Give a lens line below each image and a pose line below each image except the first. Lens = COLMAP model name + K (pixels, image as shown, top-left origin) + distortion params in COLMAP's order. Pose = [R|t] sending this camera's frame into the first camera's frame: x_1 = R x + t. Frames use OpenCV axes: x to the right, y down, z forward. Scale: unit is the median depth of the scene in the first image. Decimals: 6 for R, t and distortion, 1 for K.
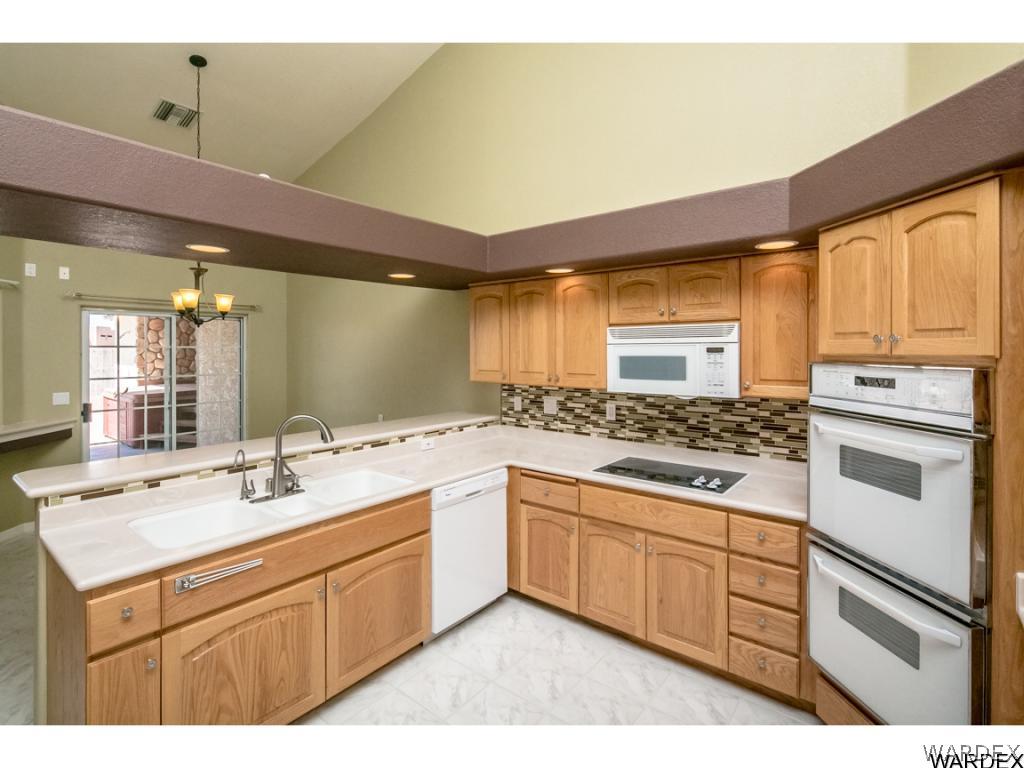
lens RADIAL K [[496.4, 0, 498.2], [0, 496.4, 342.3], [0, 0, 1]] dist [0.008681, -0.002921]
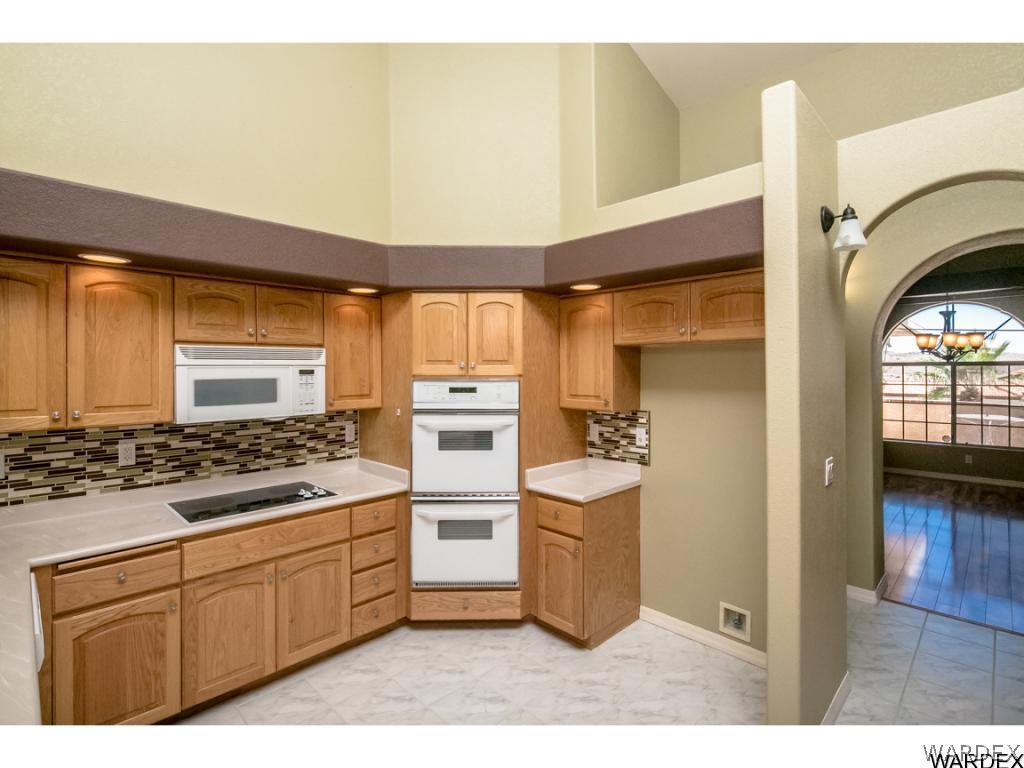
lens RADIAL K [[496.4, 0, 490.2], [0, 496.4, 369.4], [0, 0, 1]] dist [0.008681, -0.002921]
pose [[0.107927, 0.006107, 0.994140, -0.558578], [-0.009192, 0.999945, -0.005145, 0.010607], [-0.994116, -0.008583, 0.107977, 0.434159]]
